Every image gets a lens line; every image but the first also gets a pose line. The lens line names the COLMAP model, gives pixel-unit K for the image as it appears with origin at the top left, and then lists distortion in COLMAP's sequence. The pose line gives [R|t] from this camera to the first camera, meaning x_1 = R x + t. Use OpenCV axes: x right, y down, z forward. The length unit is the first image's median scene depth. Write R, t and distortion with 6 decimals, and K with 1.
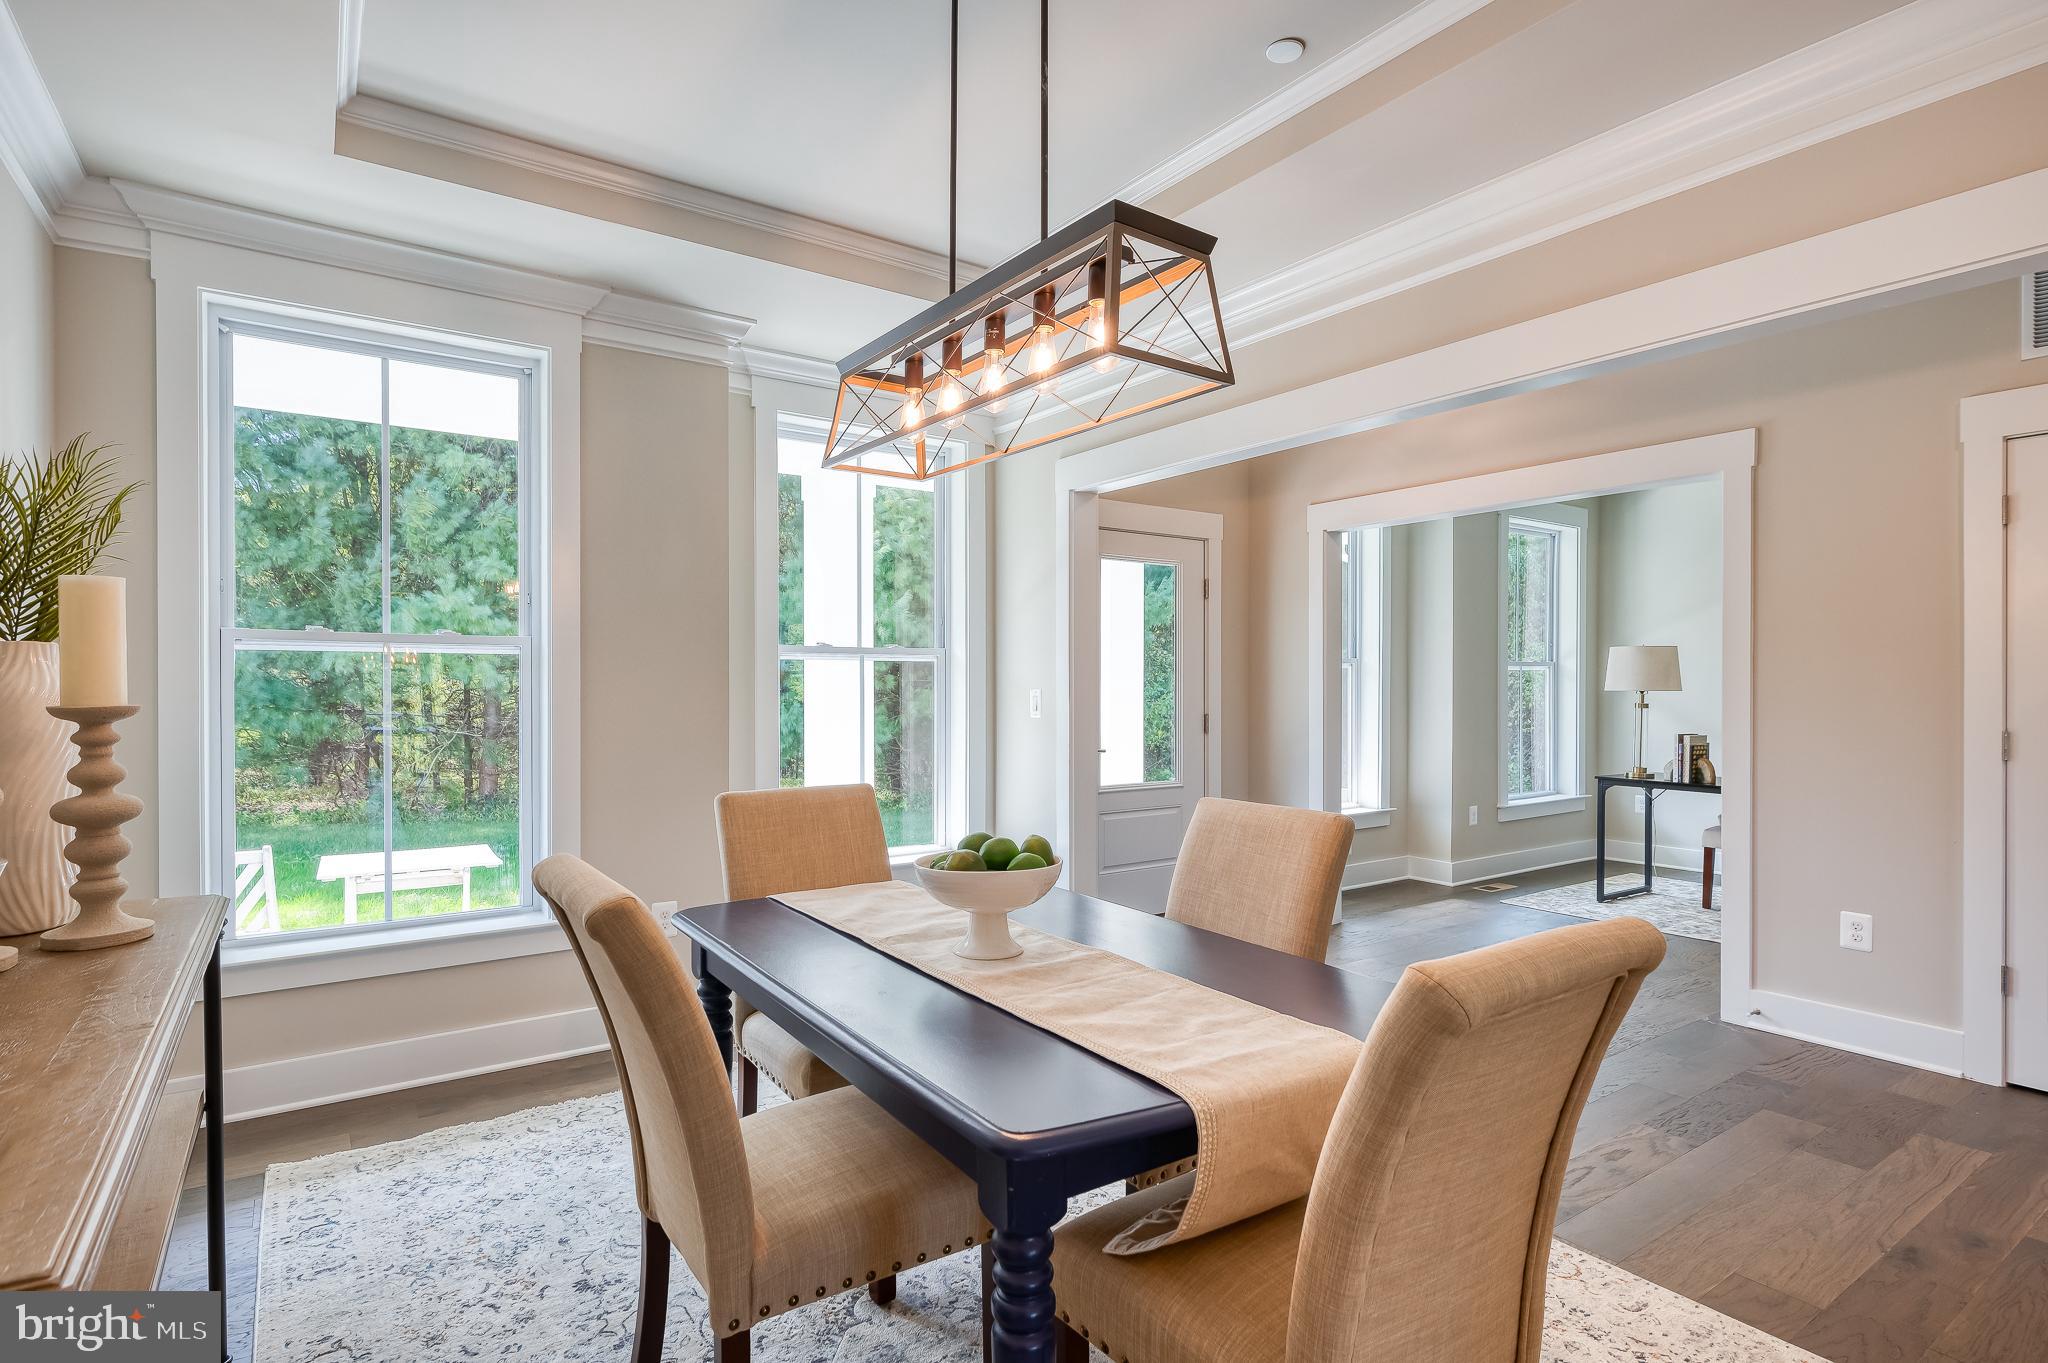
lens RADIAL K [[1023.5, 0, 1031.9], [0, 1023.5, 691.6], [0, 0, 1]] dist [-0.003359, 0.000751]
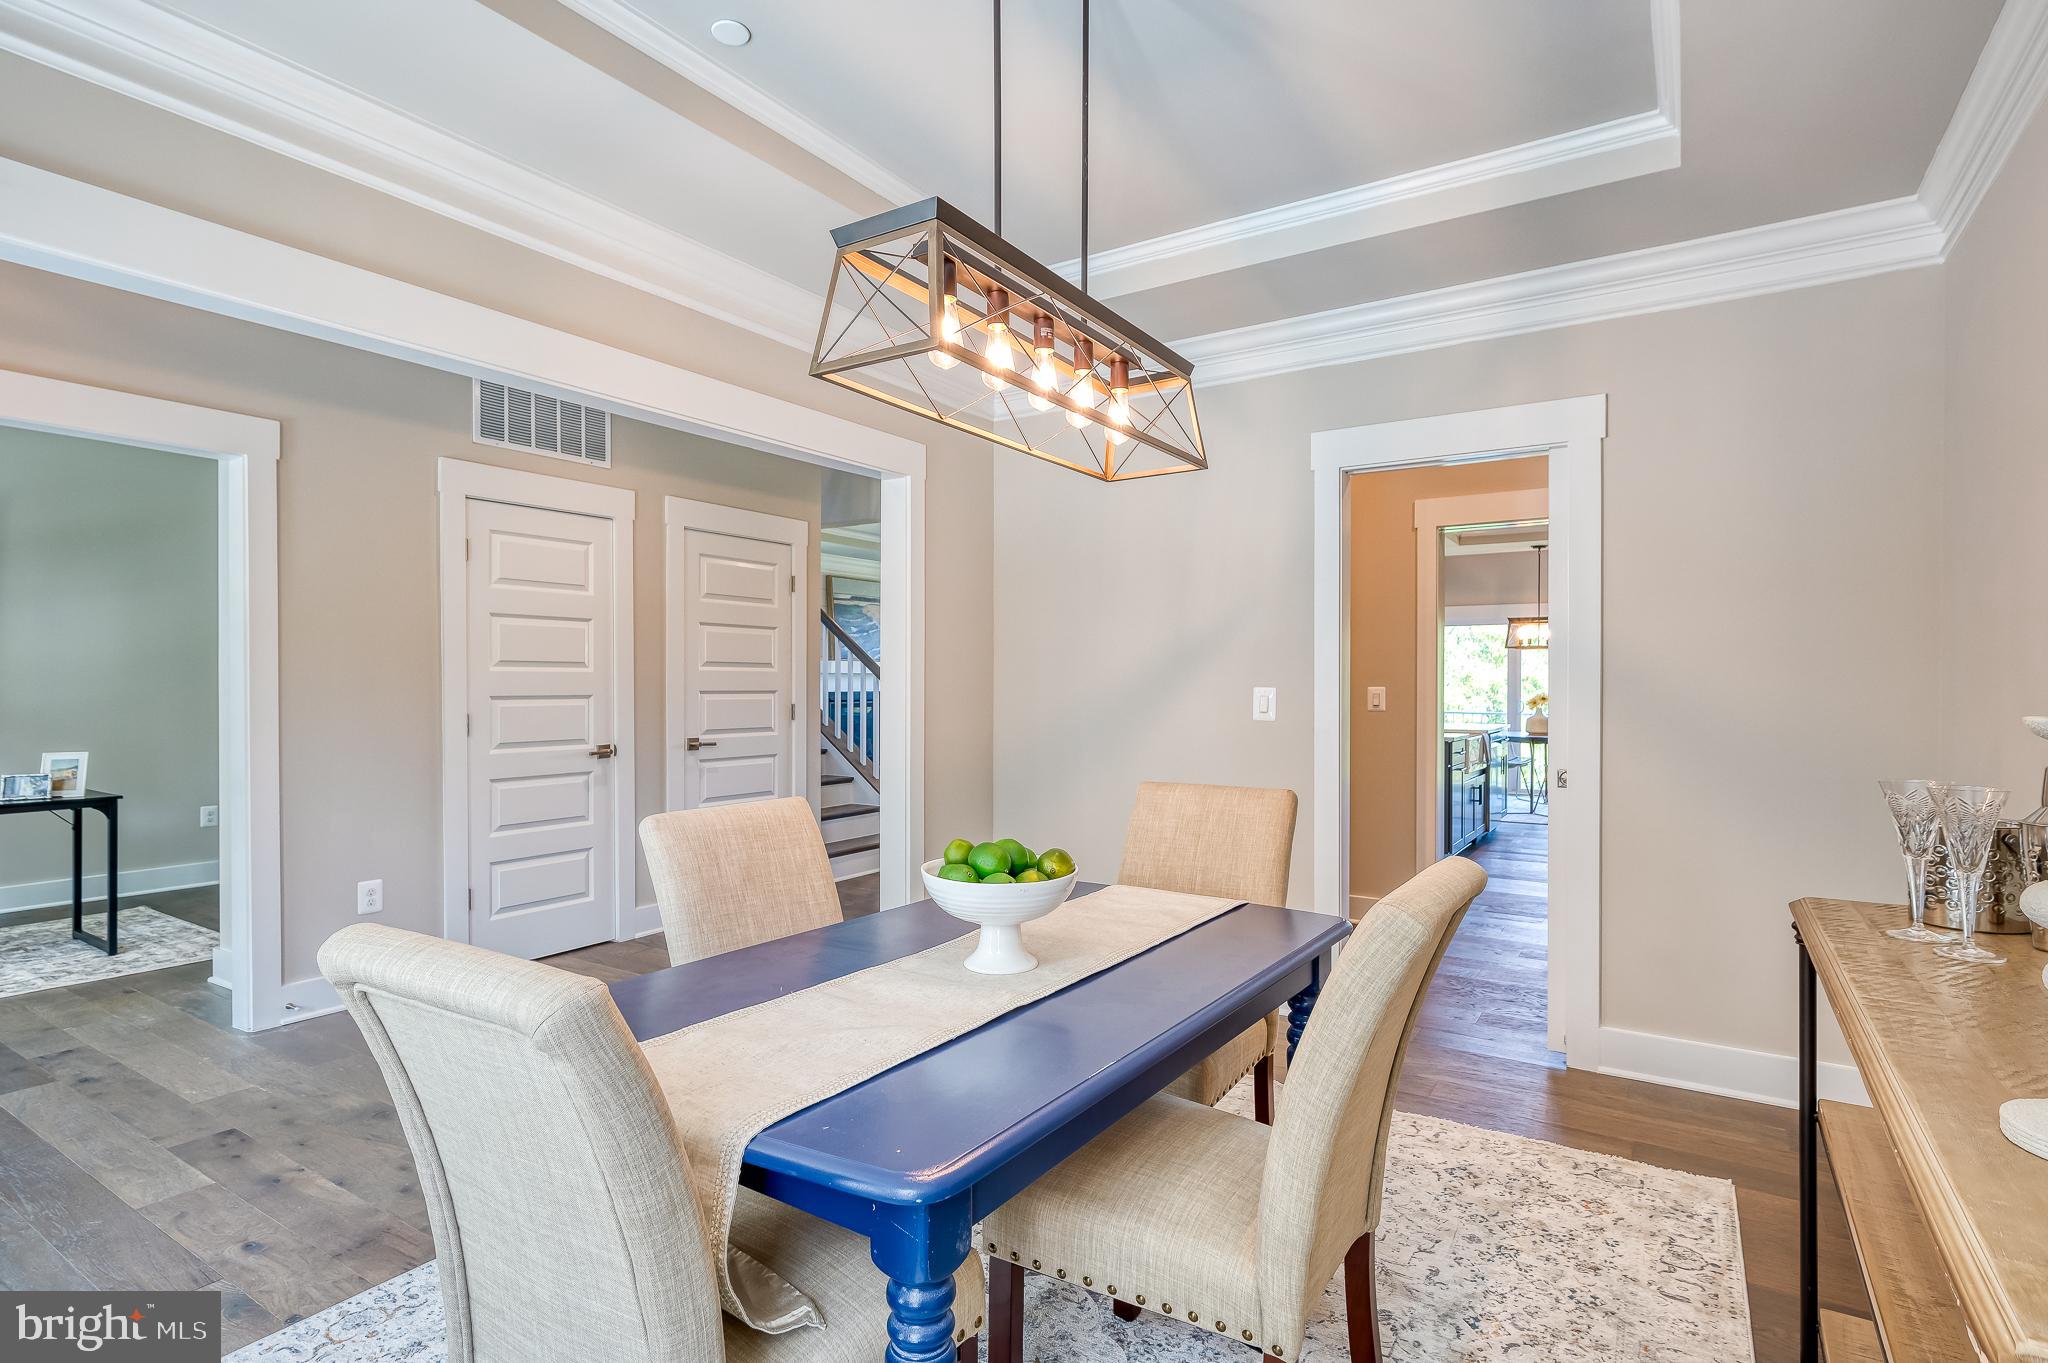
lens RADIAL K [[1023.5, 0, 1029.2], [0, 1023.5, 674.7], [0, 0, 1]] dist [-0.003359, 0.000751]
pose [[-0.375379, 0.013709, 0.926770, -0.917868], [-0.006553, 0.999826, -0.017444, 0.004829], [-0.926848, -0.012621, -0.375224, 1.331617]]
